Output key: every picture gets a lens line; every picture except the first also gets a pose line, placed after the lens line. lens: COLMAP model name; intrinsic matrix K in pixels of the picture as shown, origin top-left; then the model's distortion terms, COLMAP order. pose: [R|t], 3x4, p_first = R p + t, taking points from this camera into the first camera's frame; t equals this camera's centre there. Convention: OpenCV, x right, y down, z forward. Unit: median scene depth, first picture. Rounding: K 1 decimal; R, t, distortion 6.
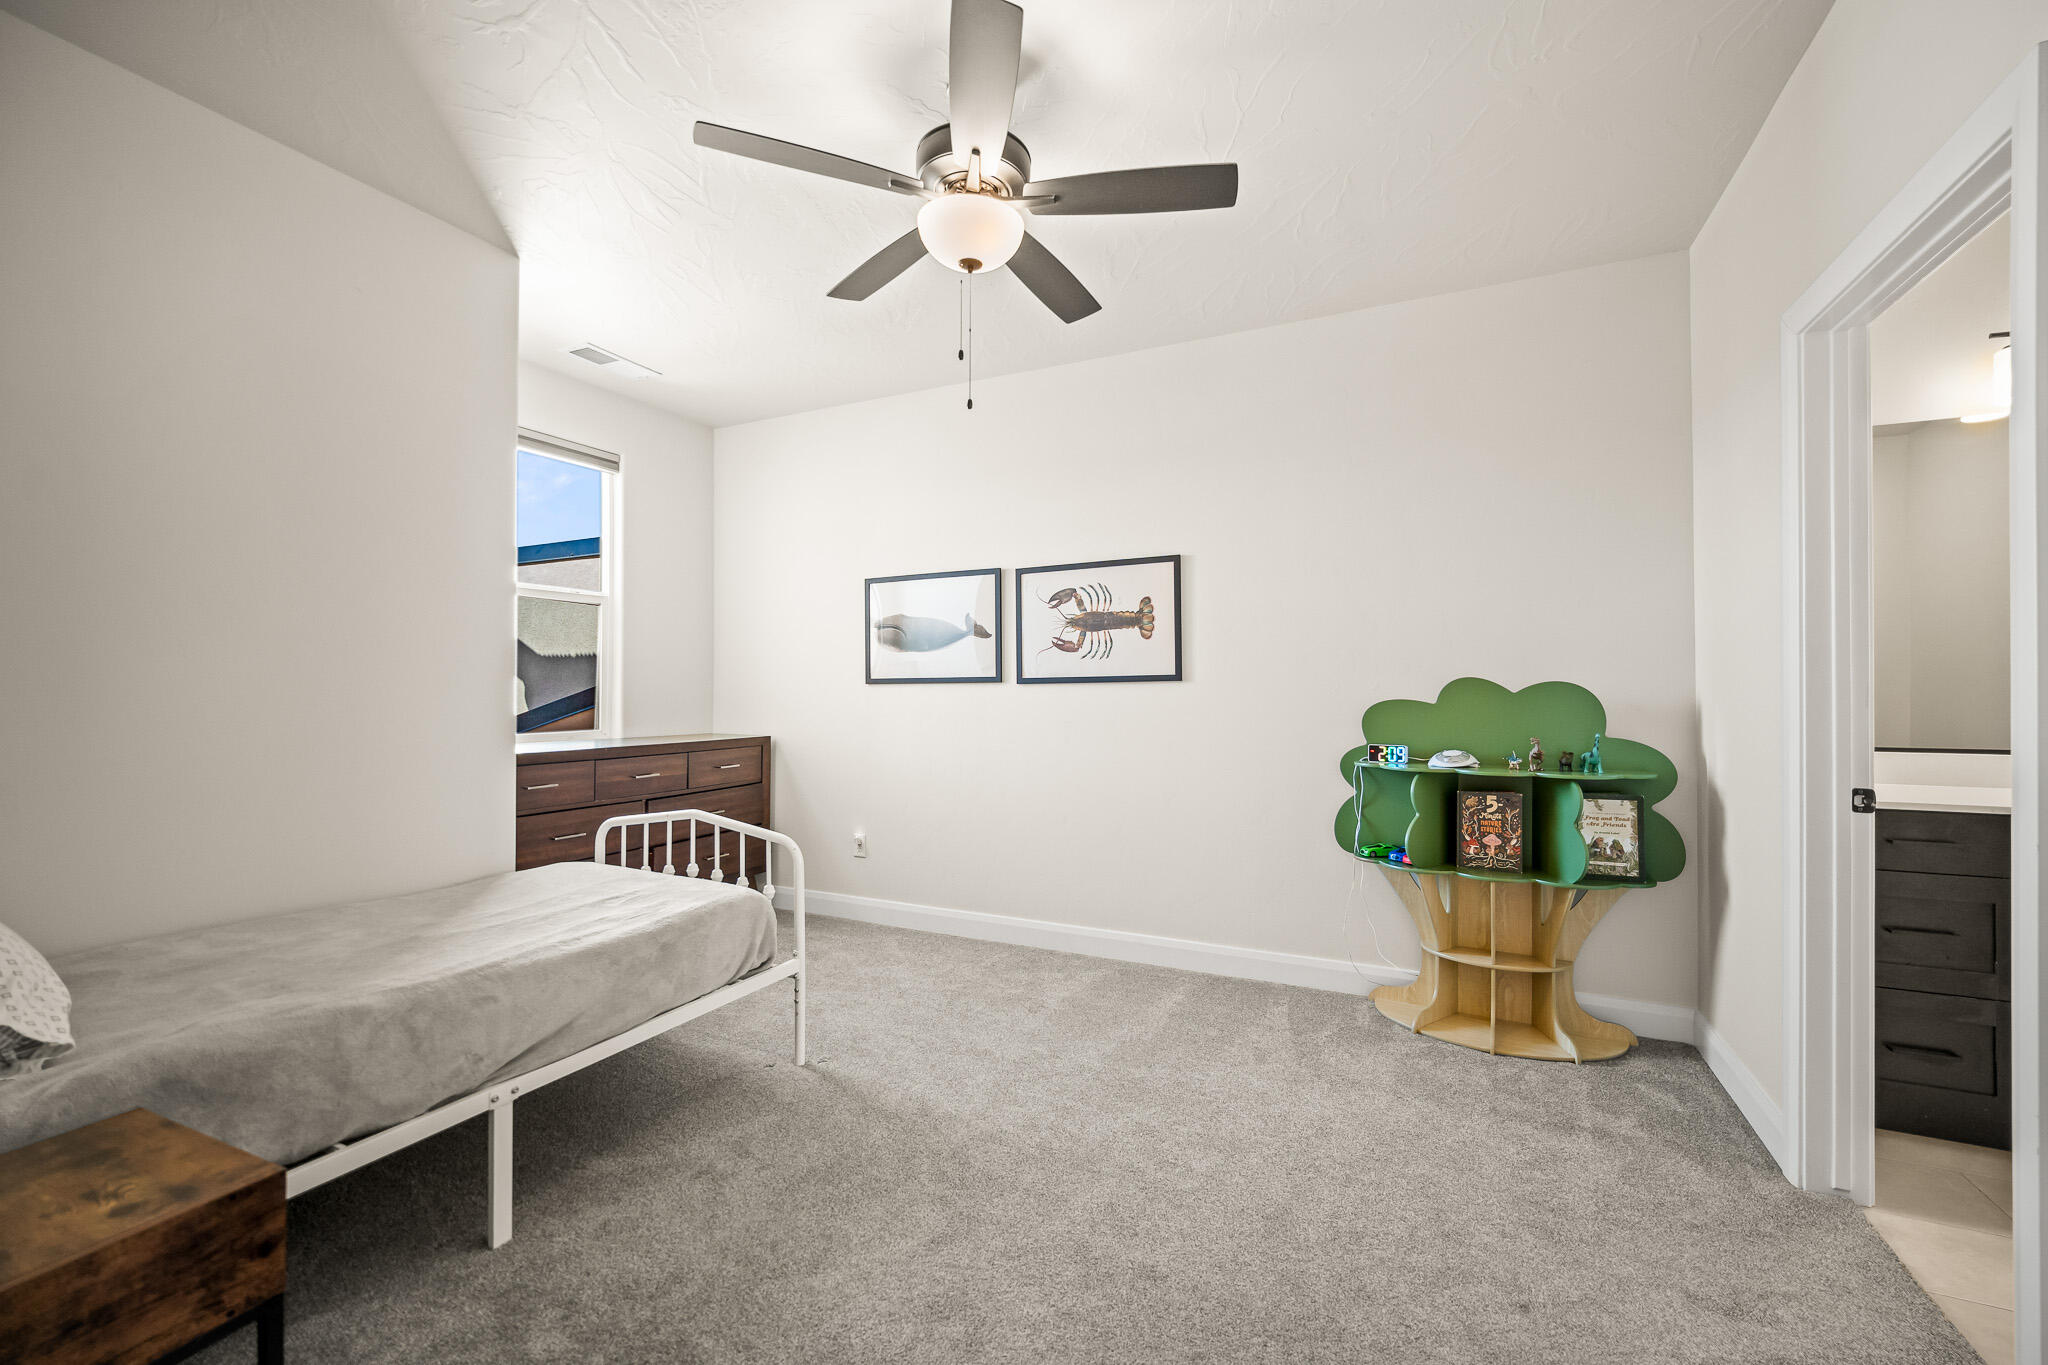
lens RADIAL K [[833.7, 0, 1022.7], [0, 833.7, 682.8], [0, 0, 1]] dist [-0.003459, 0.001489]
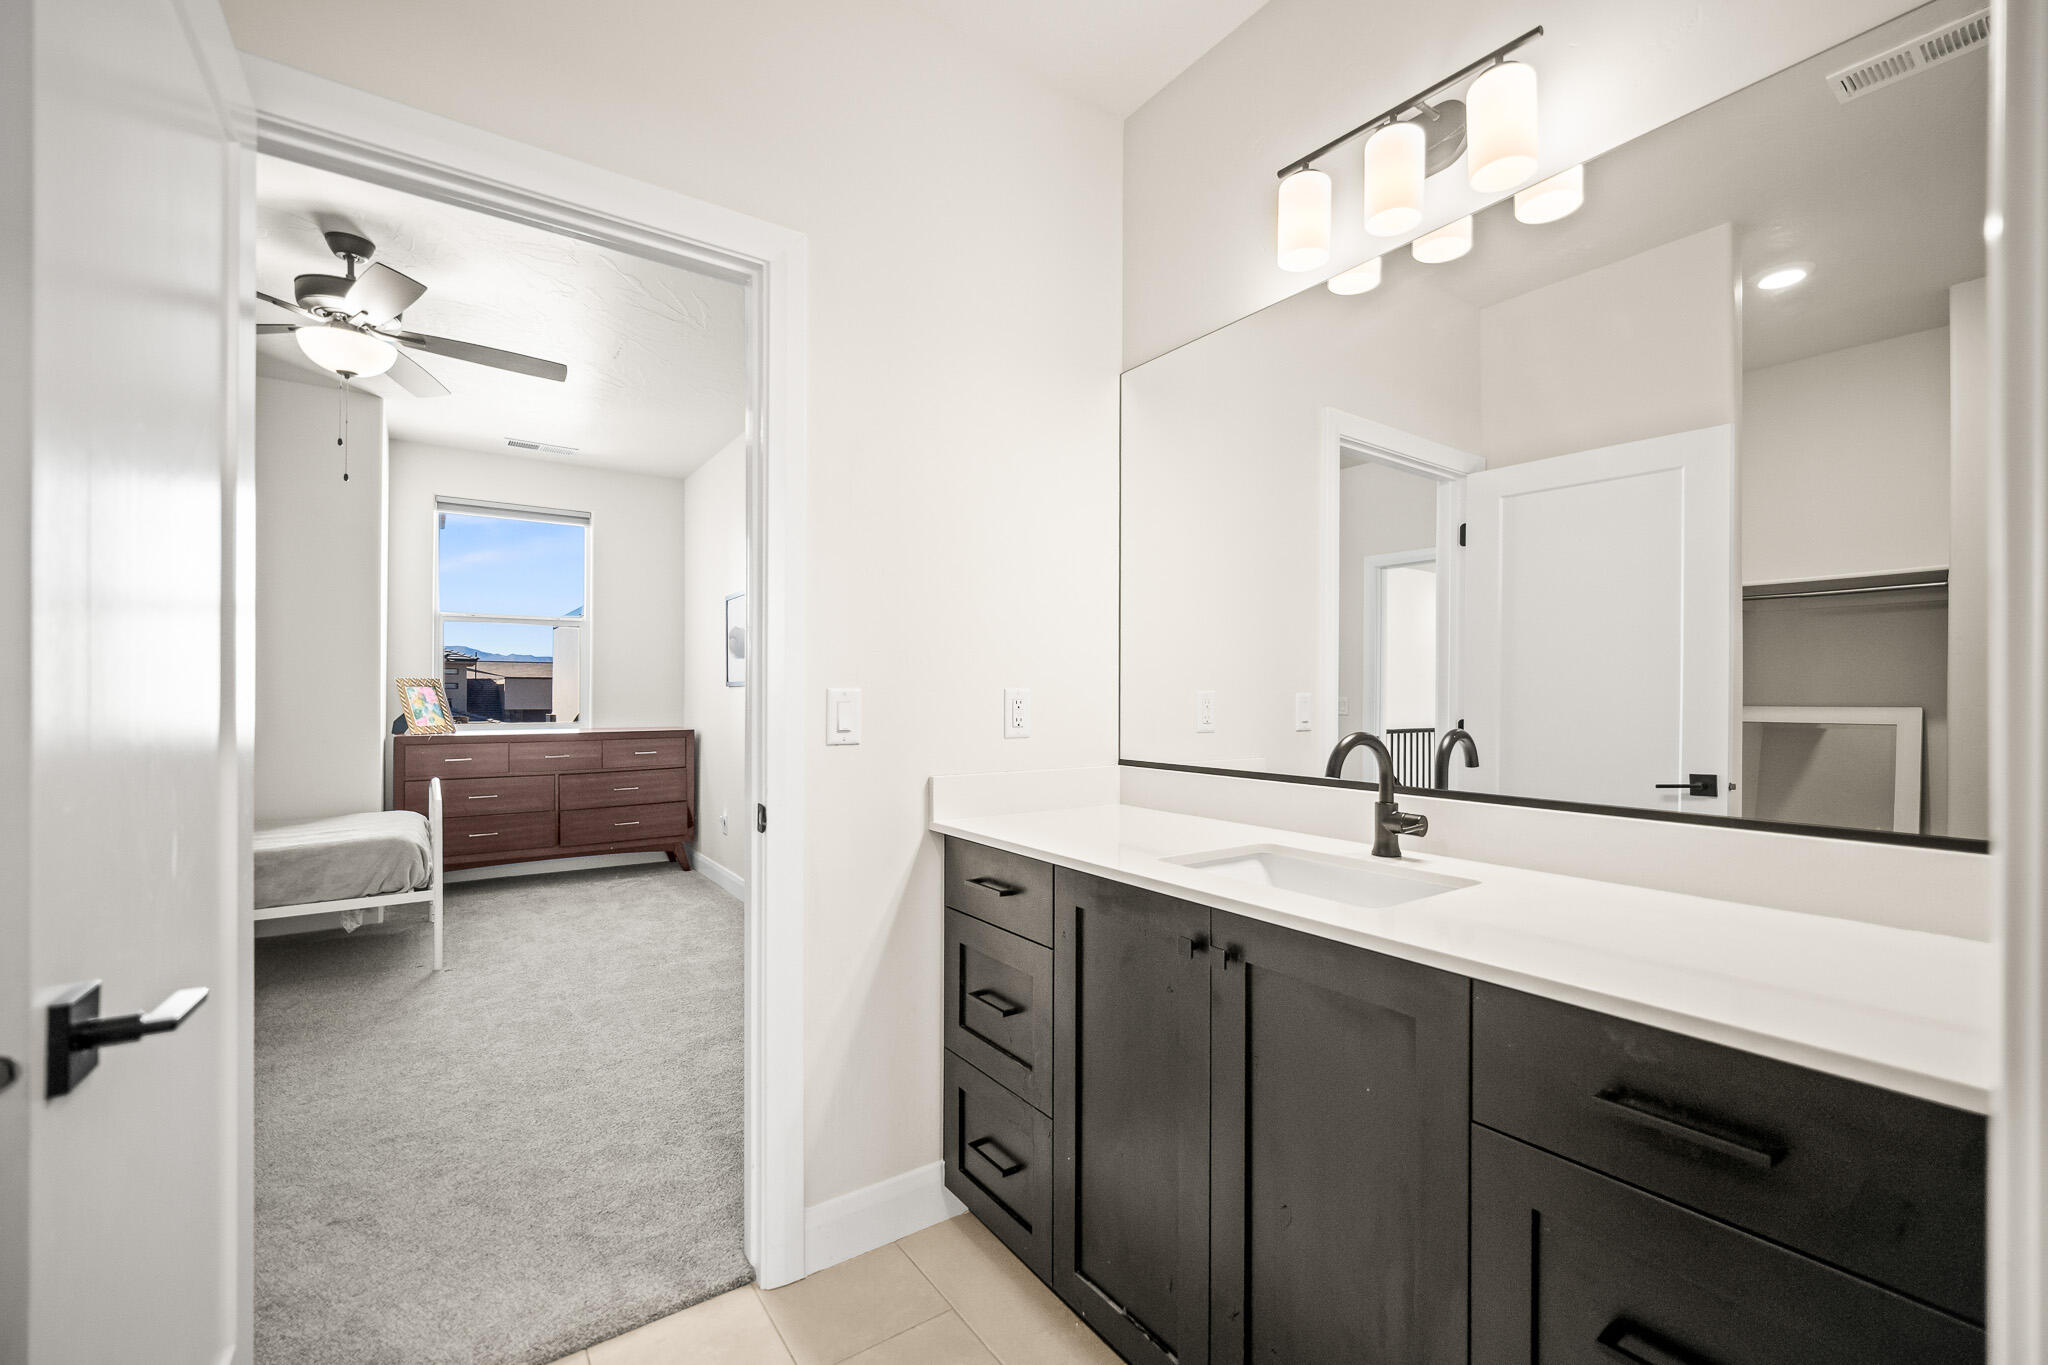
lens RADIAL K [[833.7, 0, 1019.6], [0, 833.7, 689.7], [0, 0, 1]] dist [-0.003459, 0.001489]
pose [[0.880705, 0.001430, -0.473663, 0.985389], [-0.000019, 0.999996, 0.002984, 0.001877], [0.473665, -0.002619, 0.880701, 0.215422]]
